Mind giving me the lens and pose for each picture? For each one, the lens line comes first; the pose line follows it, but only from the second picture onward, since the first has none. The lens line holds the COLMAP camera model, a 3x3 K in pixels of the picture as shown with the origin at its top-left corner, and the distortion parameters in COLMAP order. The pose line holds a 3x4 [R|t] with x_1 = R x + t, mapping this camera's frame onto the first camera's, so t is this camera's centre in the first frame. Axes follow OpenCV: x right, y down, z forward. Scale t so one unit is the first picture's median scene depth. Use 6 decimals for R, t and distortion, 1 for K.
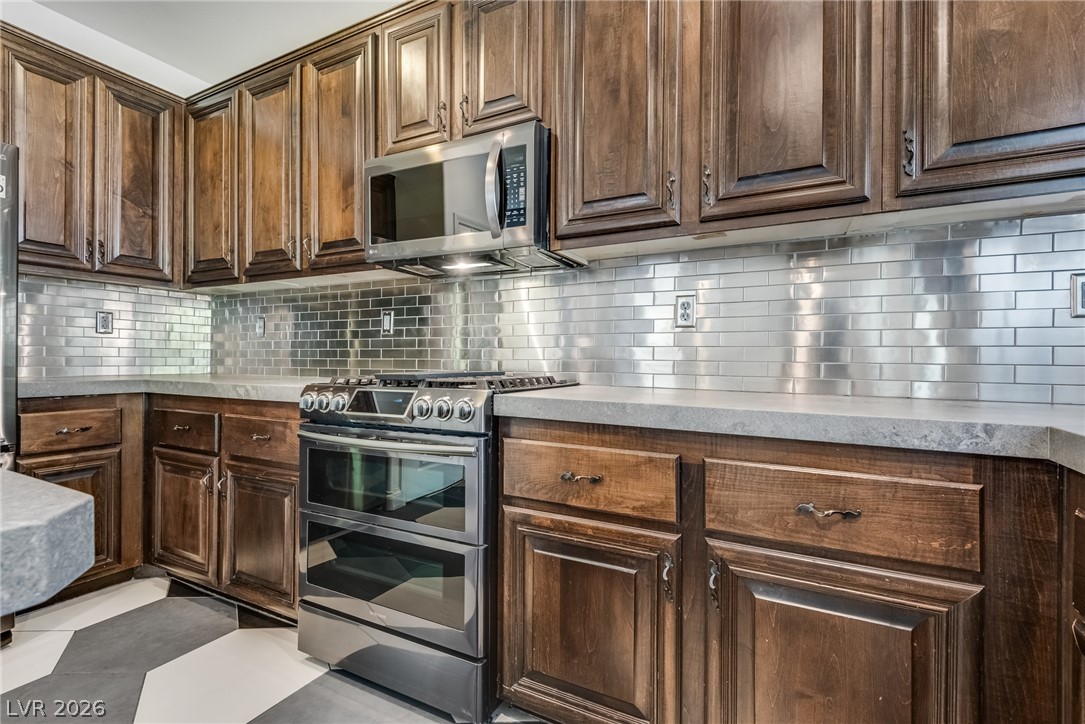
lens RADIAL K [[491.9, 0, 541.3], [0, 491.9, 360.4], [0, 0, 1]] dist [0.022087, -0.015471]
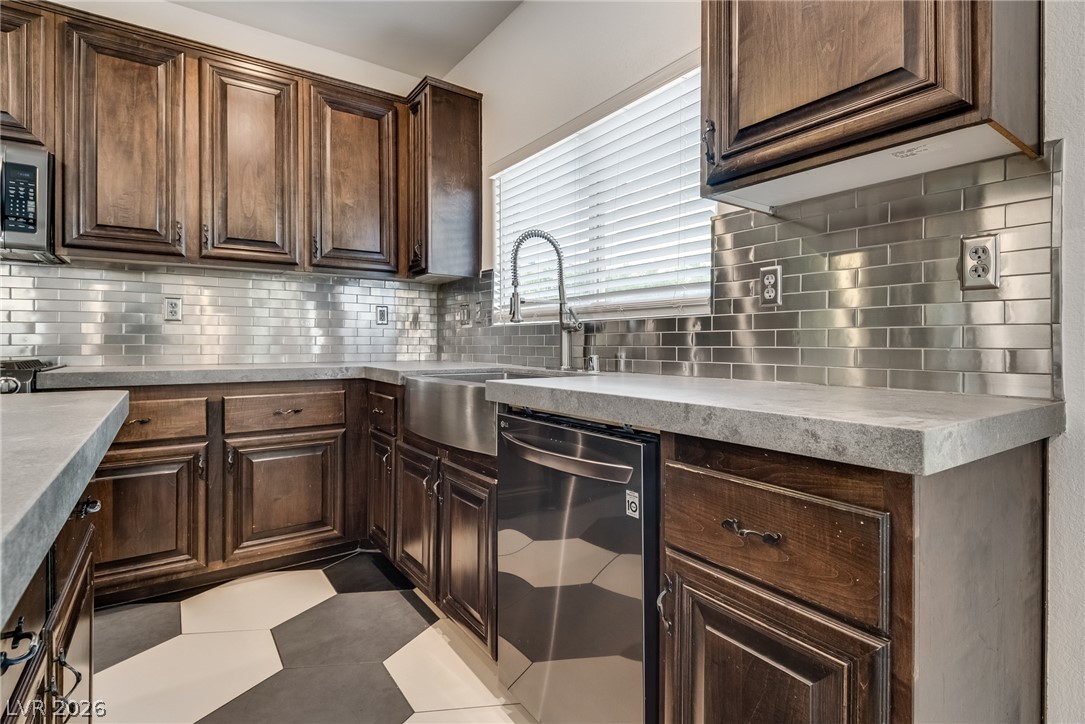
lens RADIAL K [[541.8, 0, 579.4], [0, 541.8, 341.6], [0, 0, 1]] dist [0.032893, -0.021855]
pose [[0.422016, -0.005380, 0.906572, -0.720318], [0.005530, 0.999979, 0.003360, -0.007350], [-0.906571, 0.003596, 0.422037, -0.806409]]
